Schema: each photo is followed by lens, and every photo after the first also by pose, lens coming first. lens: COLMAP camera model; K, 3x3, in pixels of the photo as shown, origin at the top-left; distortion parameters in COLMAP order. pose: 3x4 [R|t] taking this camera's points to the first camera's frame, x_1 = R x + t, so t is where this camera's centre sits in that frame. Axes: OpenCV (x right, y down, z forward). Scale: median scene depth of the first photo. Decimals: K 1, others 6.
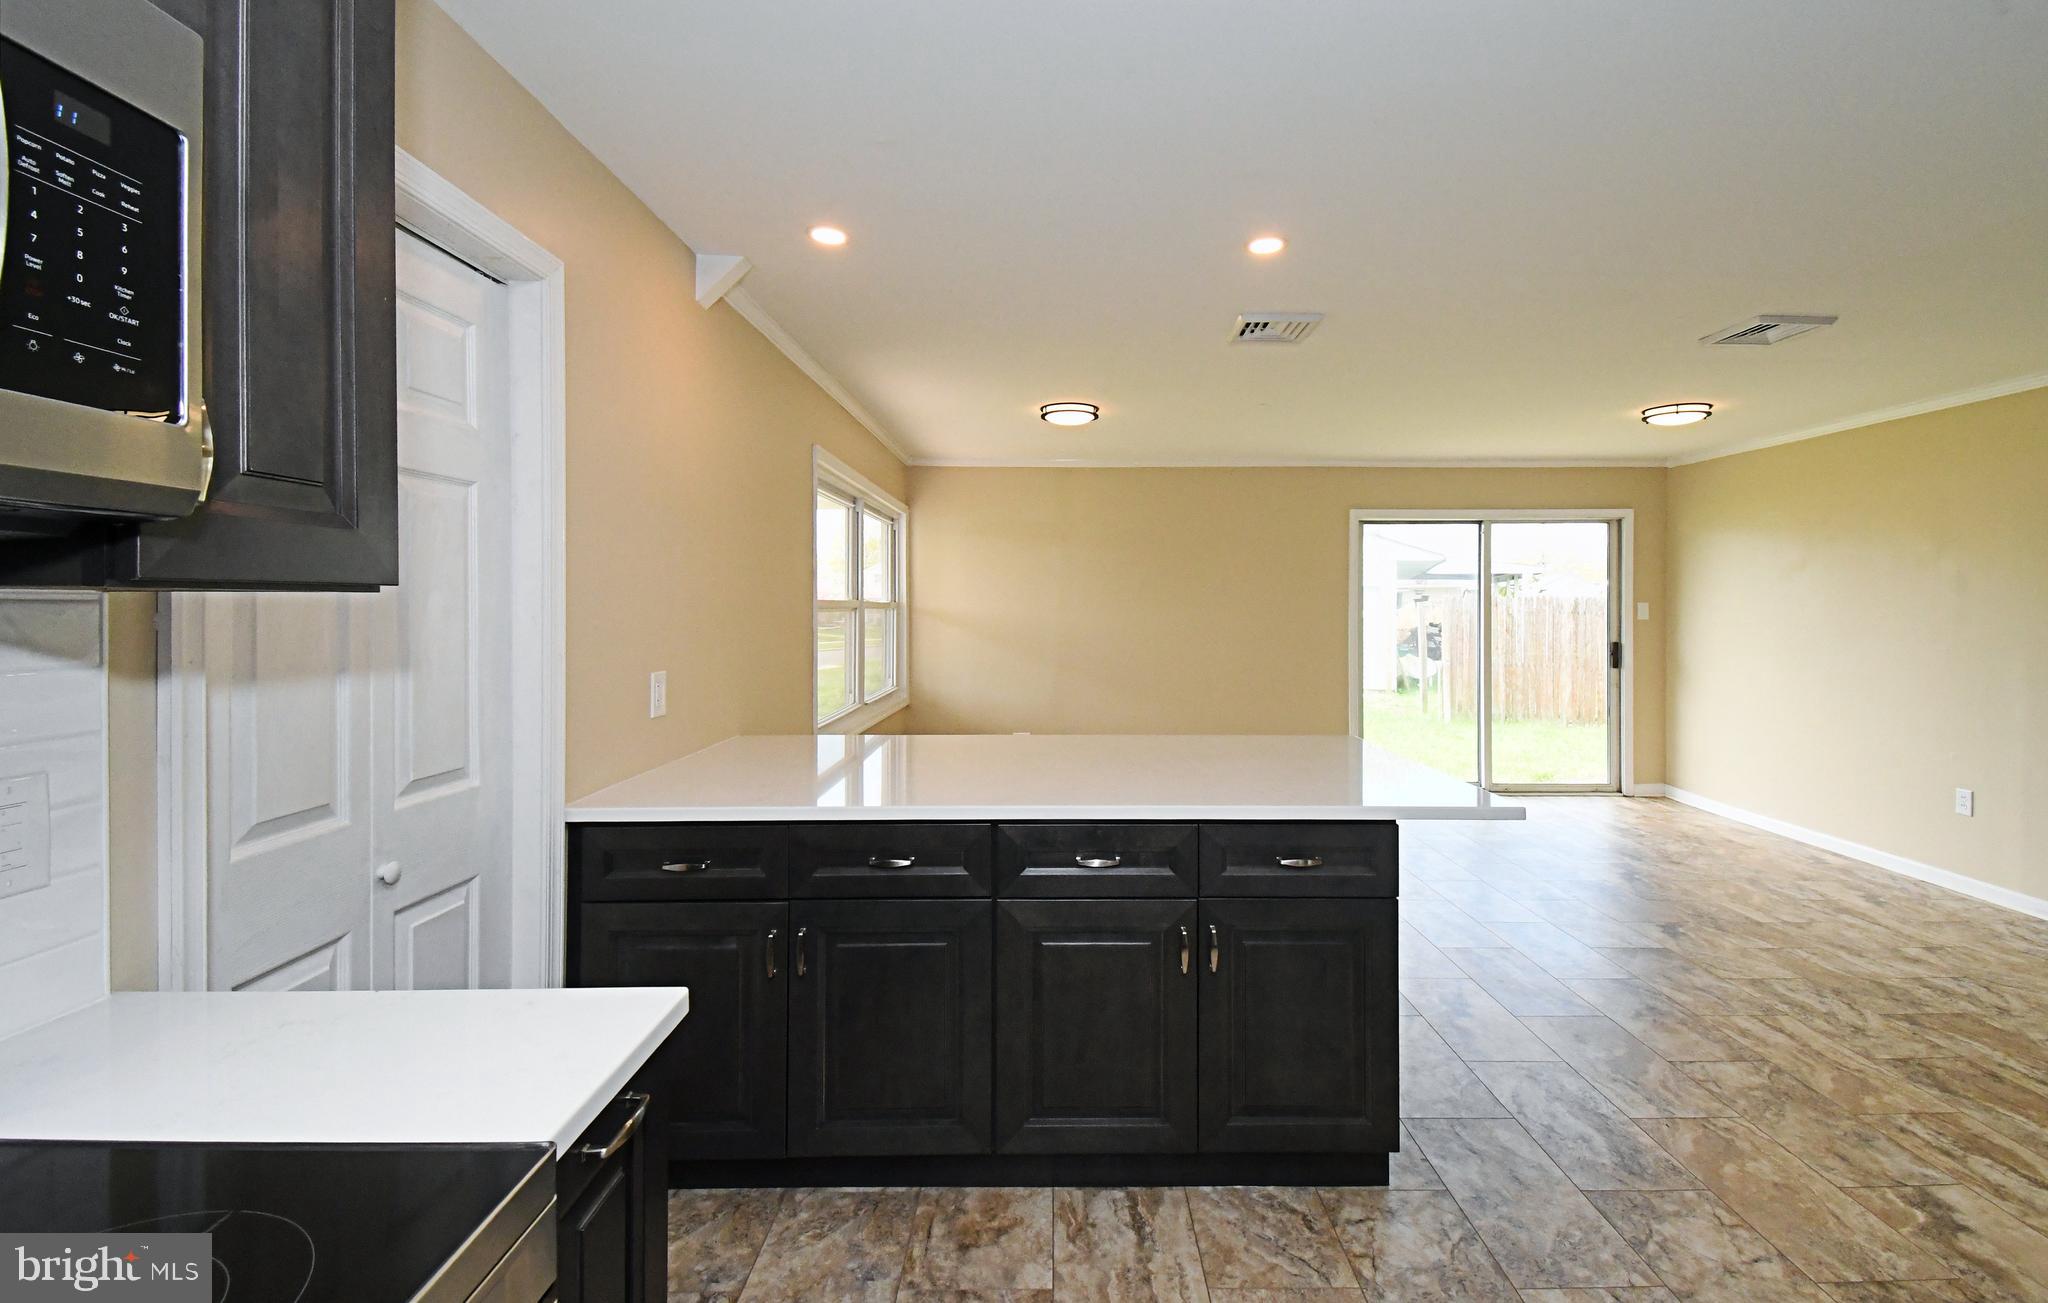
lens RADIAL K [[893.9, 0, 1033.0], [0, 893.9, 617.7], [0, 0, 1]] dist [0.025553, -0.018612]
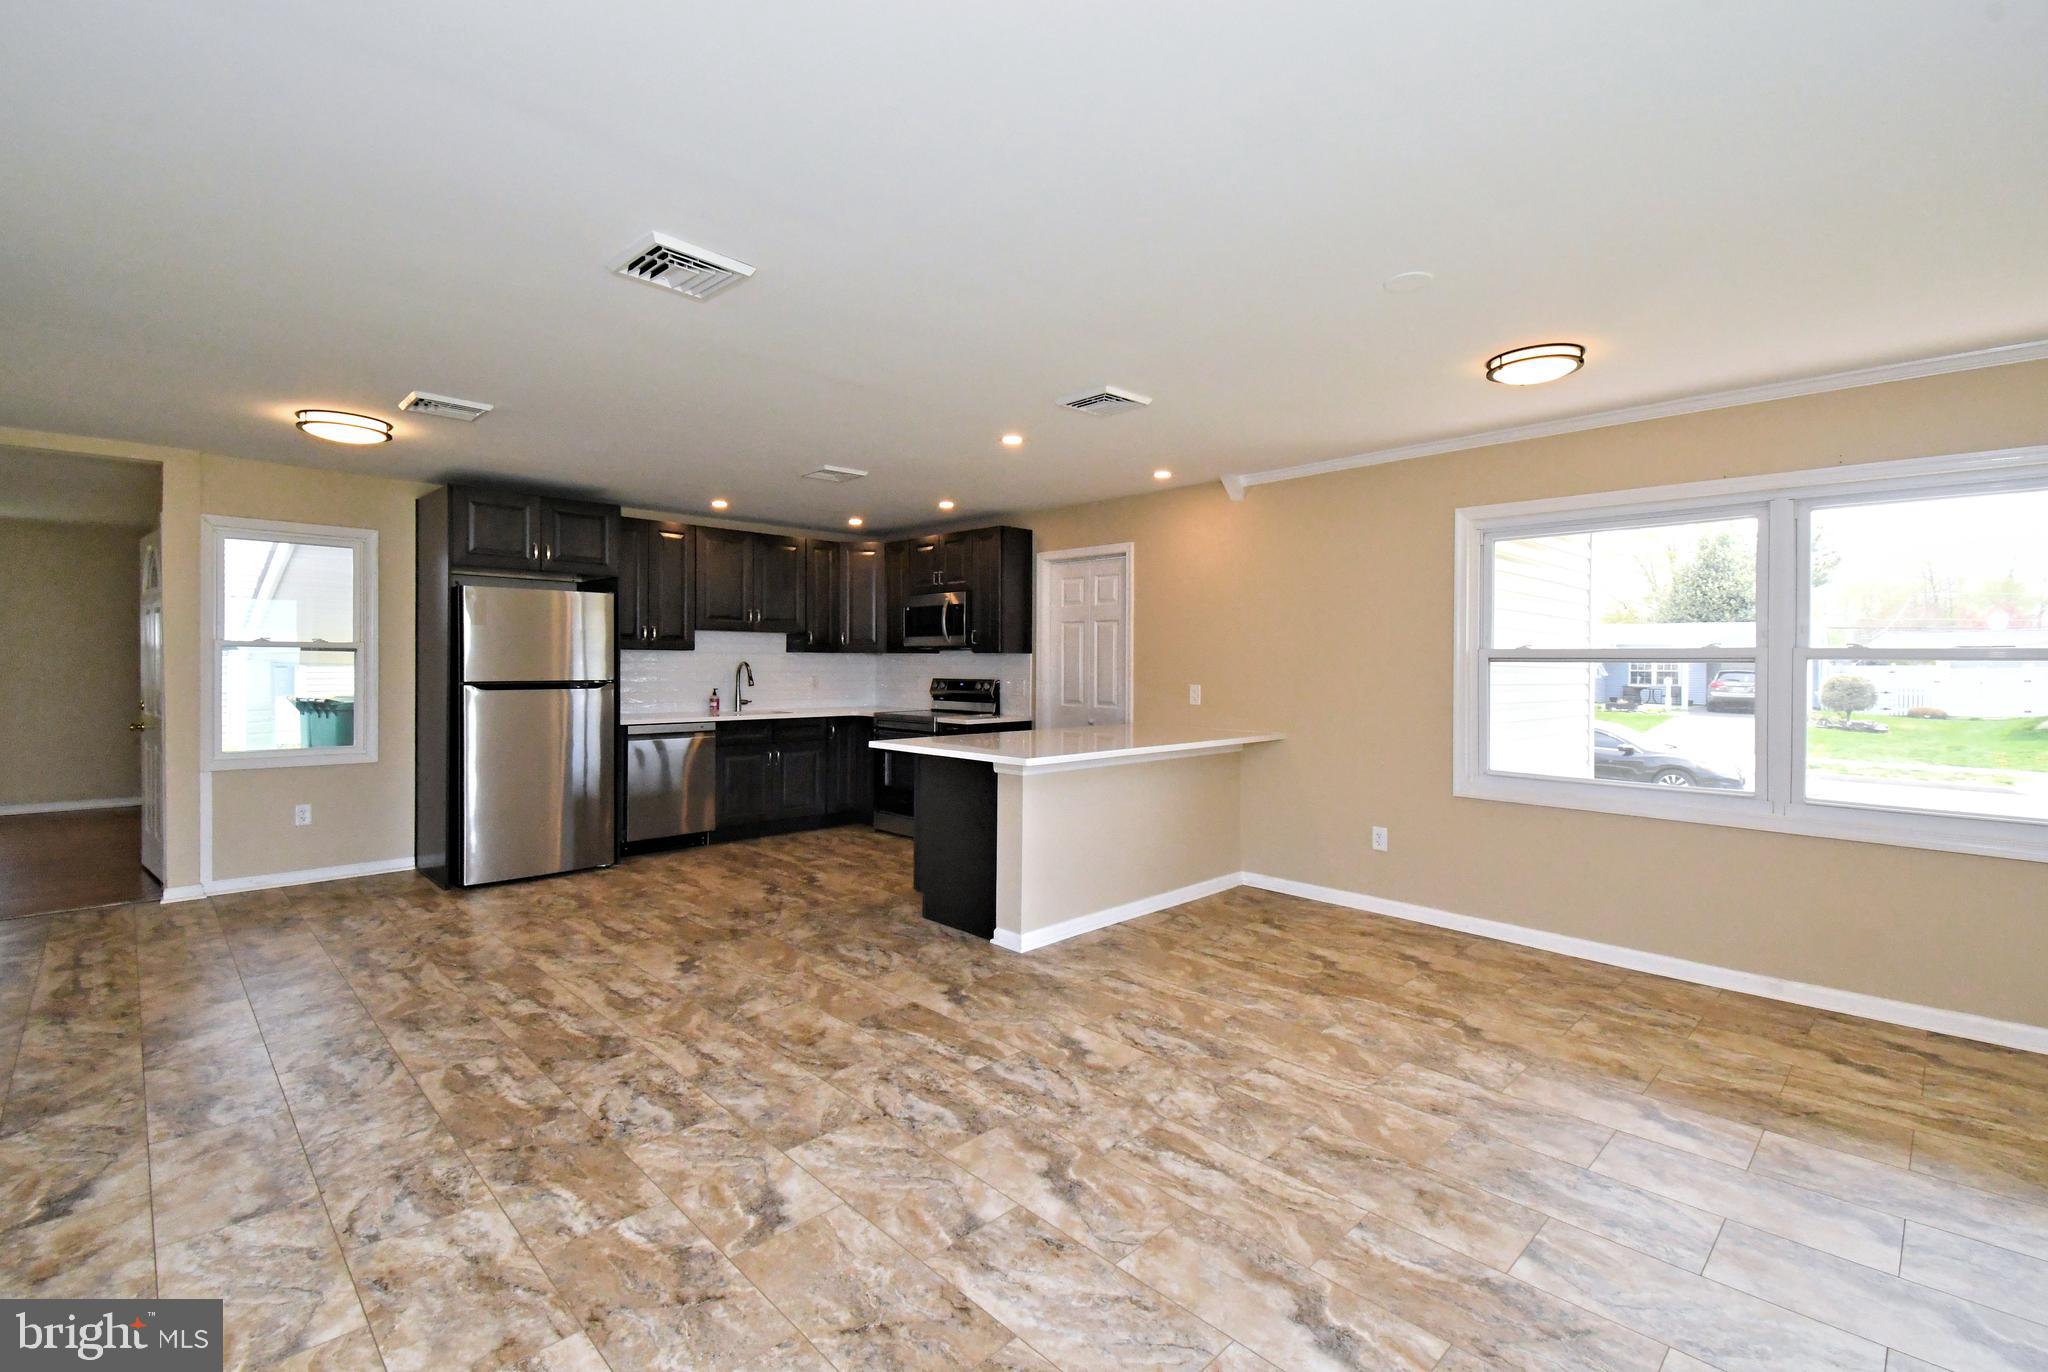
lens RADIAL K [[887.4, 0, 1035.9], [0, 887.4, 678.3], [0, 0, 1]] dist [0.038138, -0.015225]
pose [[-0.682474, 0.011302, -0.730822, 1.372784], [-0.009969, 0.999643, 0.024769, -0.003607], [0.730842, 0.024190, -0.682118, 2.054635]]
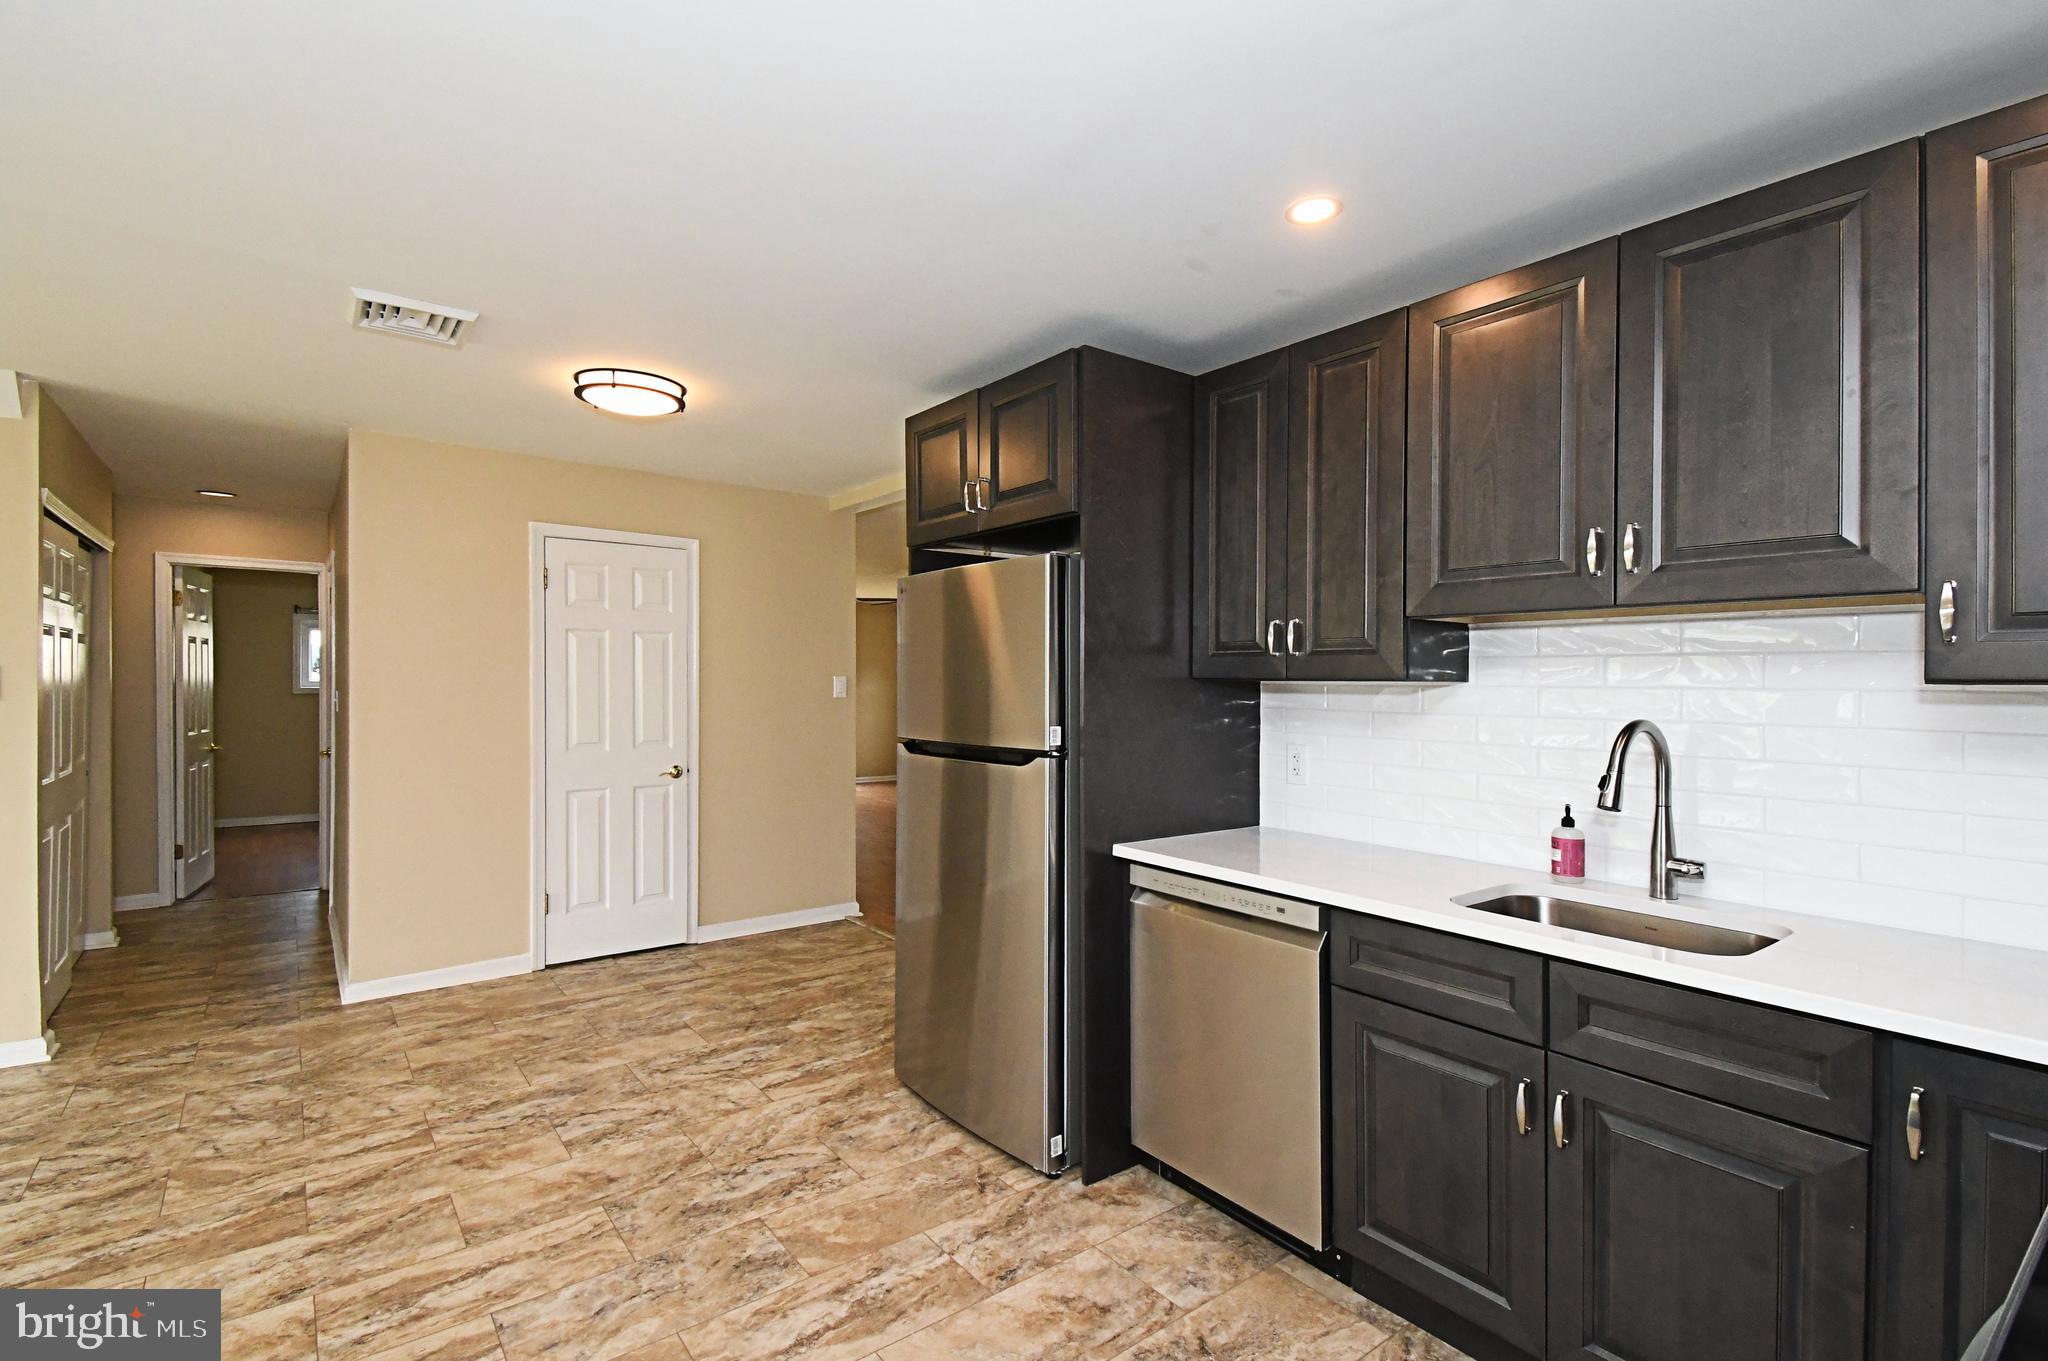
lens RADIAL K [[938.1, 0, 1010.3], [0, 938.1, 680.0], [0, 0, 1]] dist [0.045005, -0.026580]
pose [[-0.627982, 0.000400, 0.778228, -0.167901], [0.000030, 1.000000, -0.000489, -0.011348], [-0.778228, -0.000284, -0.627982, 0.584320]]
